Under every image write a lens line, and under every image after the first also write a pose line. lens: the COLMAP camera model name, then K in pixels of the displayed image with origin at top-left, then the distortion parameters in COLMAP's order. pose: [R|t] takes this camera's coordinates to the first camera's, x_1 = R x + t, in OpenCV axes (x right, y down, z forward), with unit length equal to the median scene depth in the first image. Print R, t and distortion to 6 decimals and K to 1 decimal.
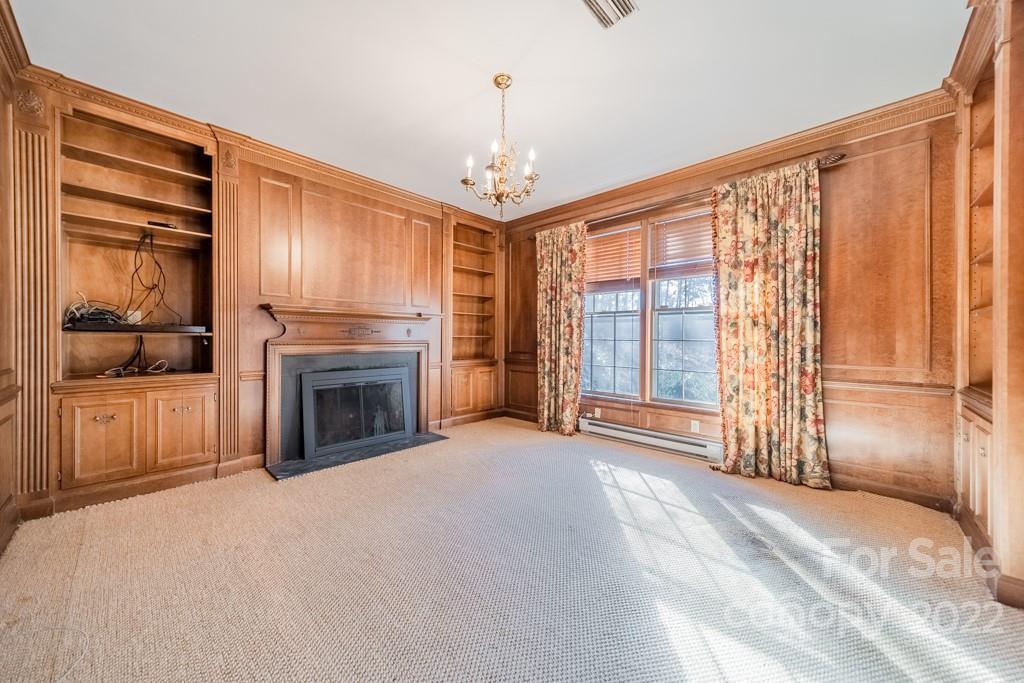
lens RADIAL K [[362.3, 0, 510.9], [0, 362.3, 338.9], [0, 0, 1]] dist [-0.015241, 0.002939]
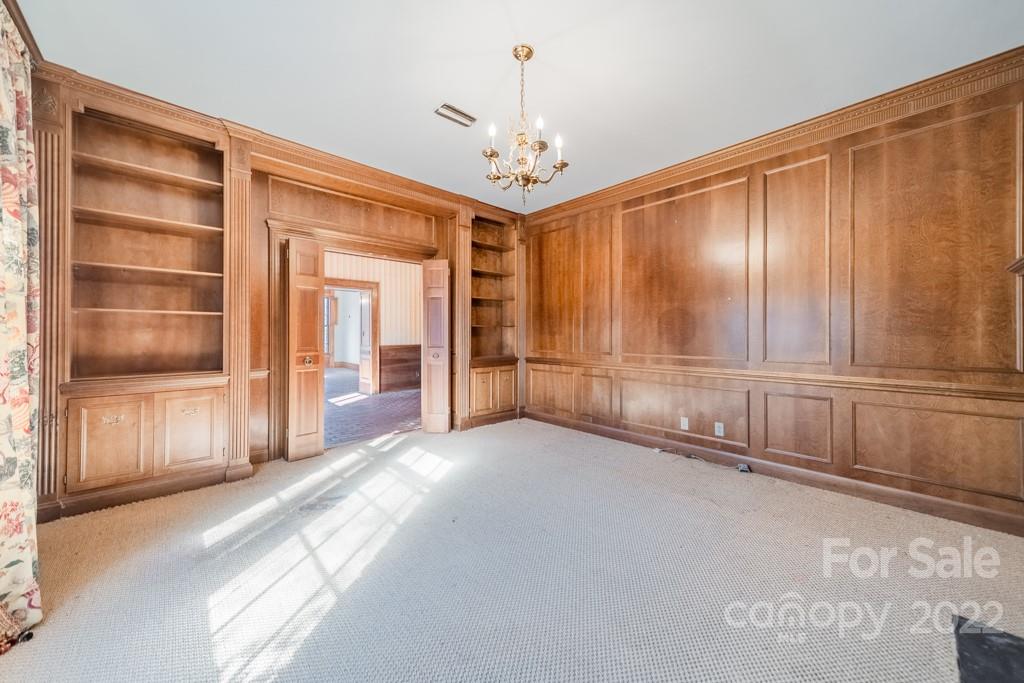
lens RADIAL K [[362.3, 0, 513.4], [0, 362.3, 332.6], [0, 0, 1]] dist [-0.015241, 0.002939]
pose [[-0.998285, -0.001882, 0.058518, -0.056054], [-0.002036, 0.999995, -0.002581, -0.007994], [-0.058513, -0.002696, -0.998283, 1.832309]]
